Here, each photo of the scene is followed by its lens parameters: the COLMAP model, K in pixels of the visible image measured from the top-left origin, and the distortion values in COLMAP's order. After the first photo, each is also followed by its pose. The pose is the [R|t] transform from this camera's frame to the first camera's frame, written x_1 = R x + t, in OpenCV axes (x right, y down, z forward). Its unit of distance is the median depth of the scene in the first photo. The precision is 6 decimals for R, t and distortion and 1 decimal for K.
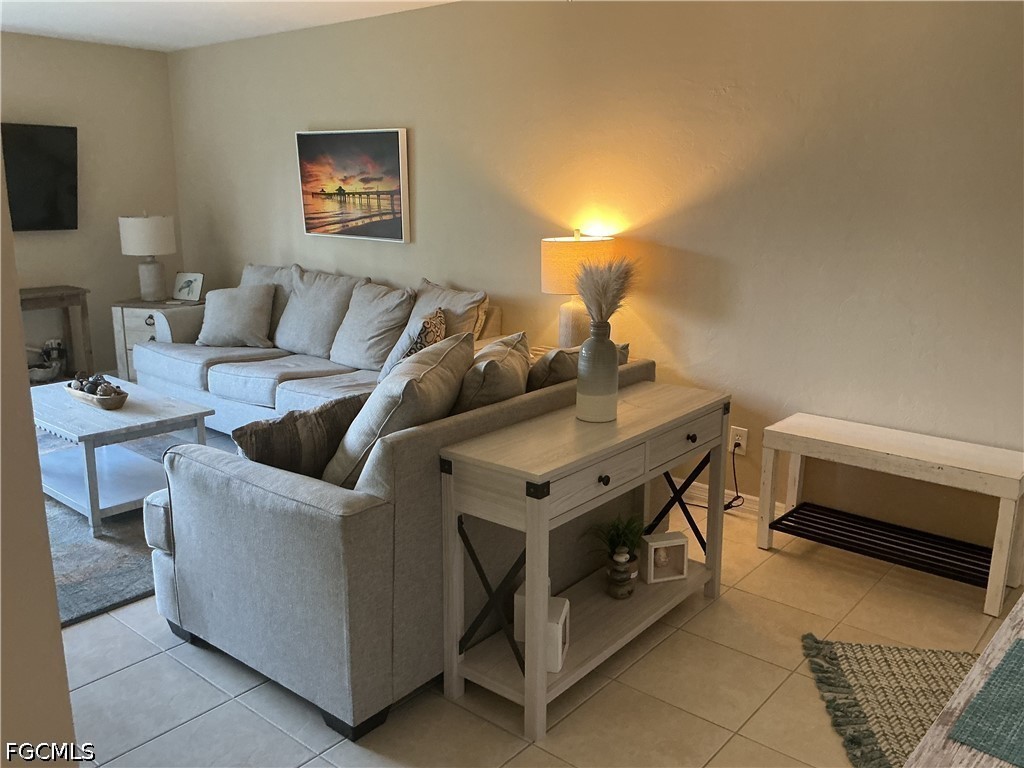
lens RADIAL K [[846.3, 0, 511.8], [0, 846.3, 386.1], [0, 0, 1]] dist [0.148267, -0.312103]
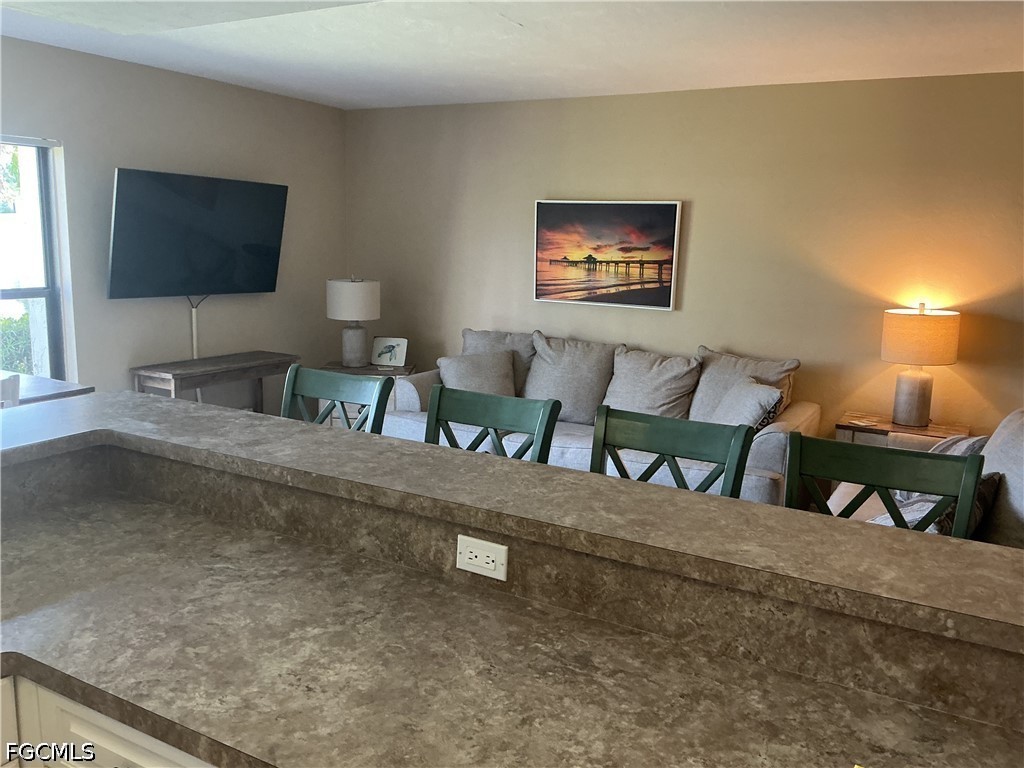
lens RADIAL K [[846.3, 0, 511.8], [0, 846.3, 386.1], [0, 0, 1]] dist [0.148267, -0.312103]
pose [[0.983404, -0.011045, 0.181092, -0.476231], [0.020553, 0.998502, -0.050708, -0.029059], [-0.180260, 0.053588, 0.982158, 0.037489]]
